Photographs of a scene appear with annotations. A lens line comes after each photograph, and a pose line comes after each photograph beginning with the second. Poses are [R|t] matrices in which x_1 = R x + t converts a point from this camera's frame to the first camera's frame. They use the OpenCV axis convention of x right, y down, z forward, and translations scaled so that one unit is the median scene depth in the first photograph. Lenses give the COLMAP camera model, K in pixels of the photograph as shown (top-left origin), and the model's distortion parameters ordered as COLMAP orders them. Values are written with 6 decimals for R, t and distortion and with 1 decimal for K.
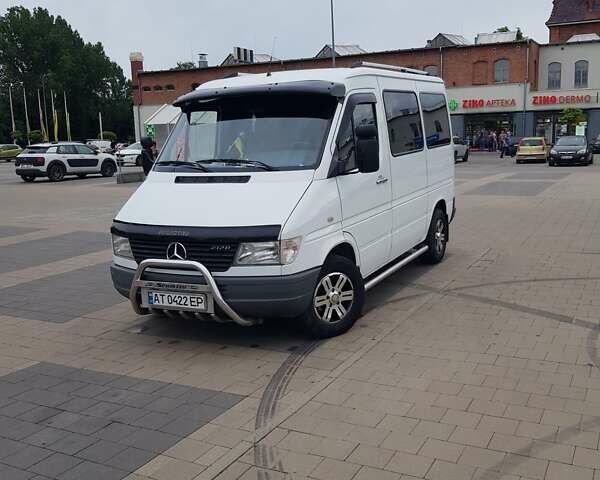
lens RADIAL K [[637.2, 0, 300.9], [0, 637.2, 240.6], [0, 0, 1]] dist [0.116214, 0.000000]
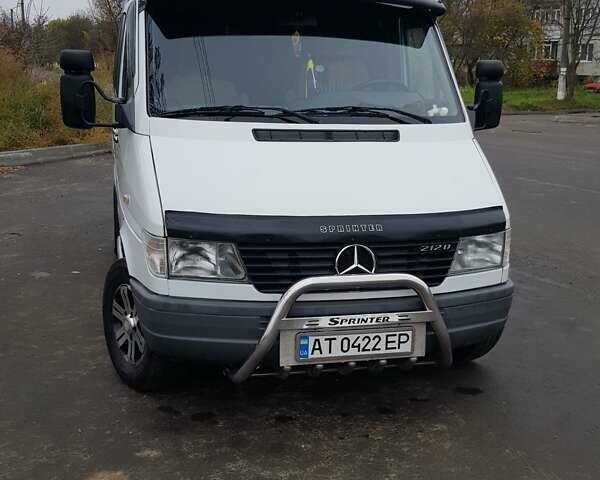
lens RADIAL K [[840.5, 0, 313.2], [0, 840.5, 241.2], [0, 0, 1]] dist [0.068294, 0.000000]
pose [[0.752927, -0.067182, 0.654665, -0.701977], [0.053269, 0.997733, 0.041124, -0.032525], [-0.655944, 0.003910, 0.754799, 0.444124]]
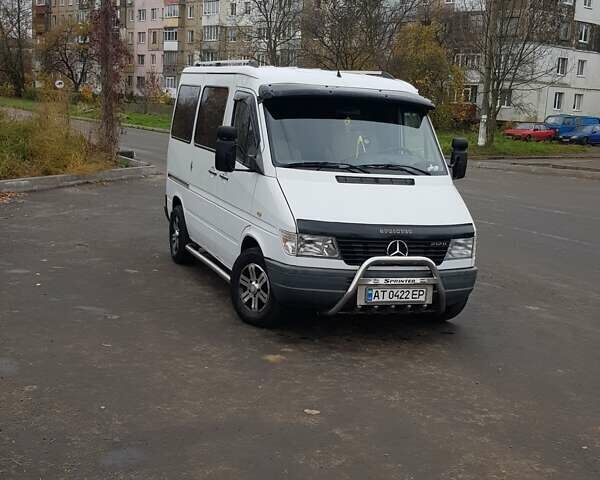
lens RADIAL K [[939.4, 0, 300.1], [0, 939.4, 238.9], [0, 0, 1]] dist [0.085175, 0.000000]
pose [[0.683370, -0.013702, 0.729944, -1.414649], [0.027618, 0.999593, -0.007091, 0.006894], [-0.729550, 0.025005, 0.683470, 0.048401]]
